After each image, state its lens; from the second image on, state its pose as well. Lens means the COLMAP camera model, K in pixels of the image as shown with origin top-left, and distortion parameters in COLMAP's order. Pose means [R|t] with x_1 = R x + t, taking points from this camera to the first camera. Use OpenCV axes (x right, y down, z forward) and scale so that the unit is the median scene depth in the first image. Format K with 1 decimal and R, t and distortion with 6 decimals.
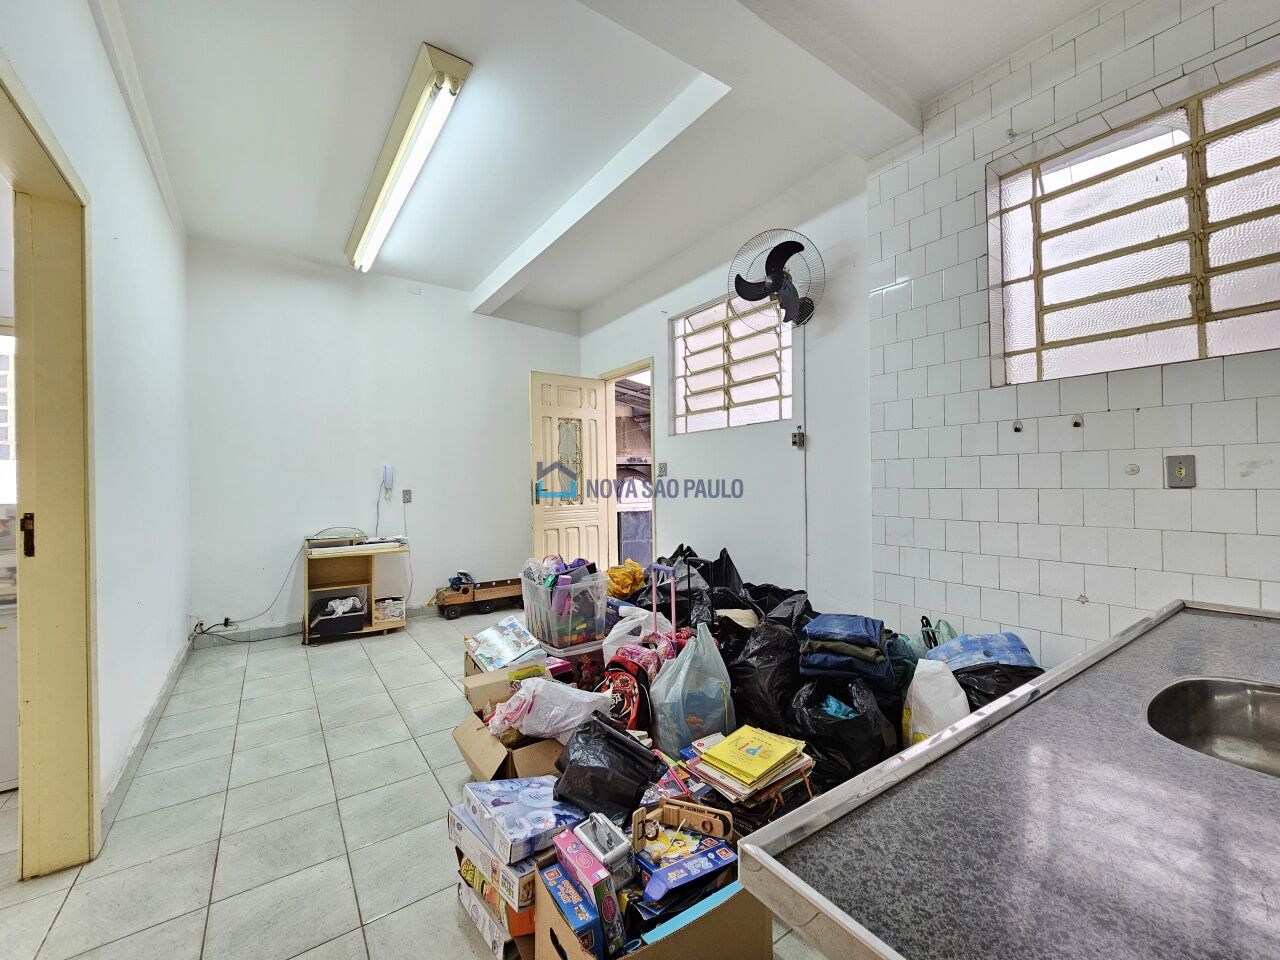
lens RADIAL K [[522.9, 0, 640.0], [0, 522.9, 480.0], [0, 0, 1]] dist [-0.000816, 0.000821]
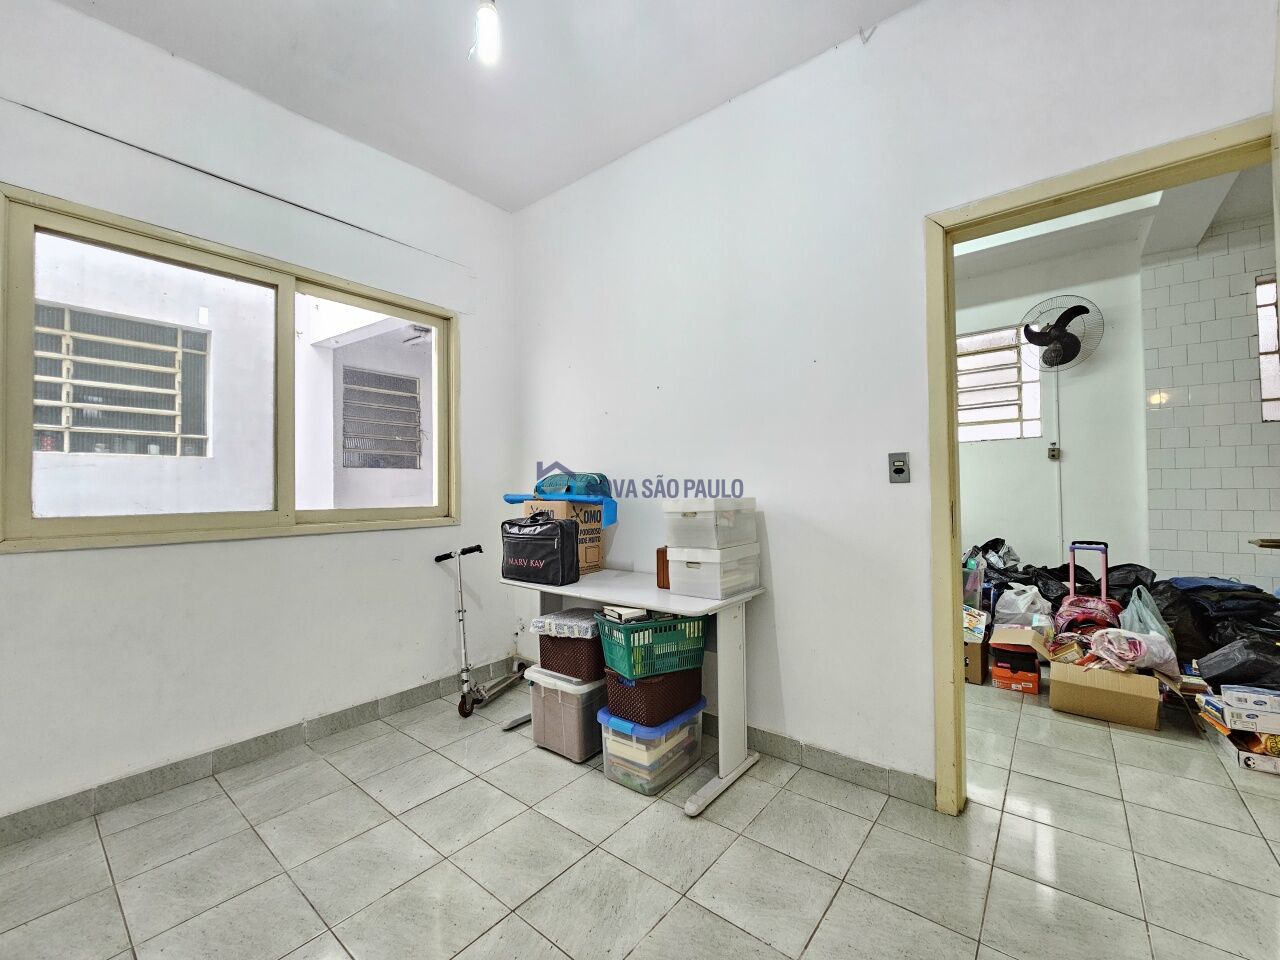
lens RADIAL K [[522.9, 0, 640.0], [0, 522.9, 480.0], [0, 0, 1]] dist [-0.000816, 0.000821]
pose [[0.959825, 0.008108, 0.280483, -0.975923], [-0.001752, 0.999736, -0.022904, 0.019748], [-0.280595, 0.021493, 0.959586, 0.033273]]
